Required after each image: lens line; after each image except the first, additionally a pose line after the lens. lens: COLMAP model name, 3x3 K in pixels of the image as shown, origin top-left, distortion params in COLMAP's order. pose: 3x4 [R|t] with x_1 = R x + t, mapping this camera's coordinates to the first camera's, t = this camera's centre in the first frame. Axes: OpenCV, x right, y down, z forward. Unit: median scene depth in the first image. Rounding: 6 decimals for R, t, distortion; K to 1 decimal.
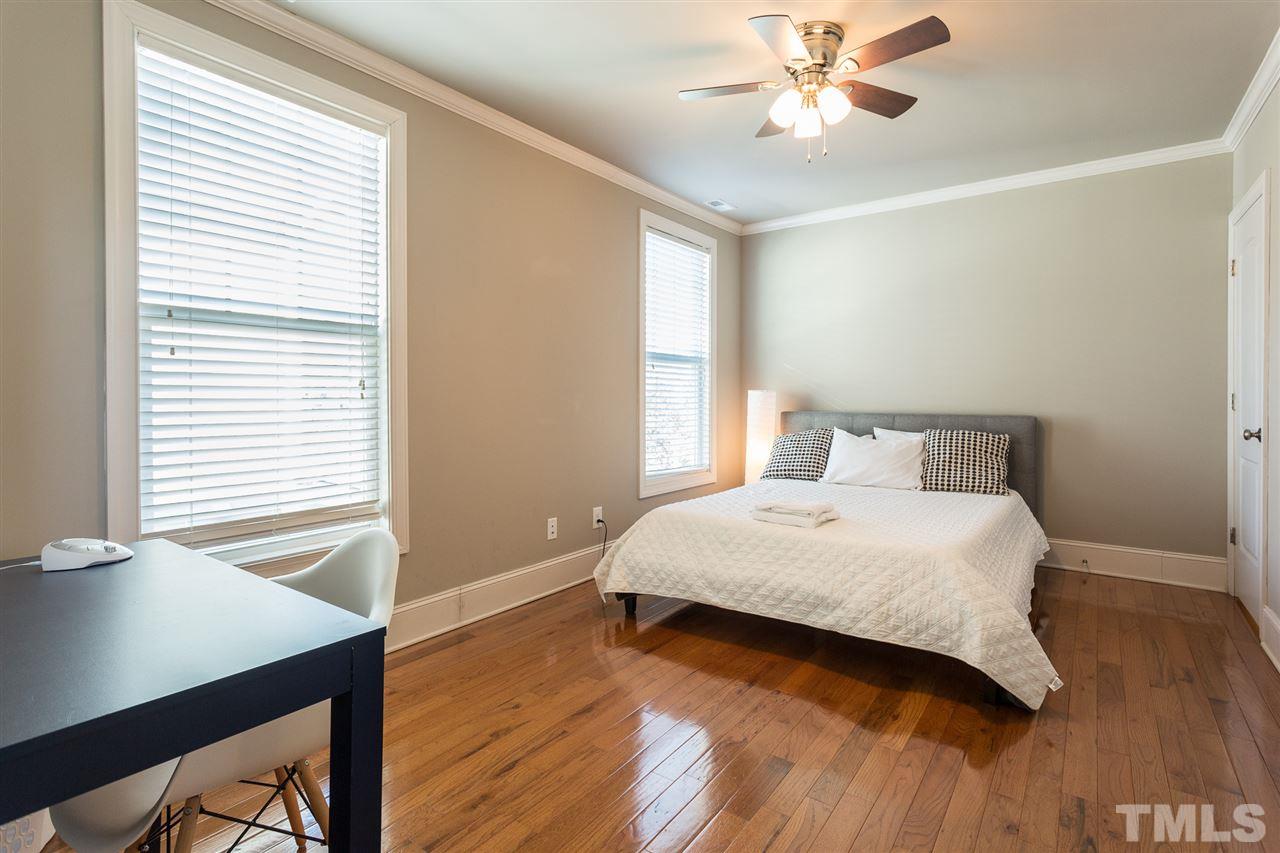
lens RADIAL K [[620.9, 0, 641.0], [0, 620.9, 402.1], [0, 0, 1]] dist [0.000652, 0.000179]
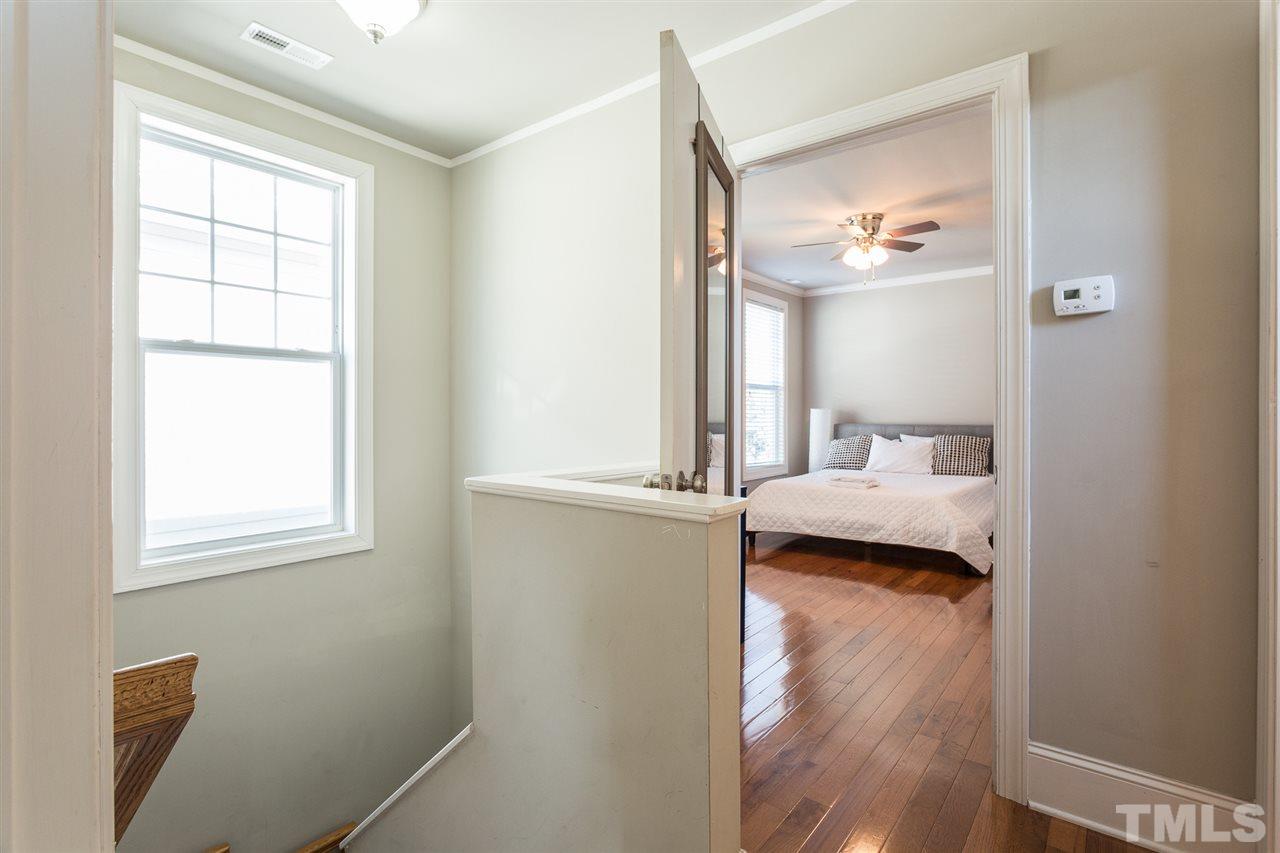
lens RADIAL K [[623.1, 0, 645.1], [0, 623.1, 413.9], [0, 0, 1]] dist [-0.003961, -0.001291]
pose [[0.999604, -0.000044, -0.028125, -0.267972], [-0.000110, 0.999985, -0.005472, 0.001504], [0.028125, 0.005473, 0.999589, -0.701180]]
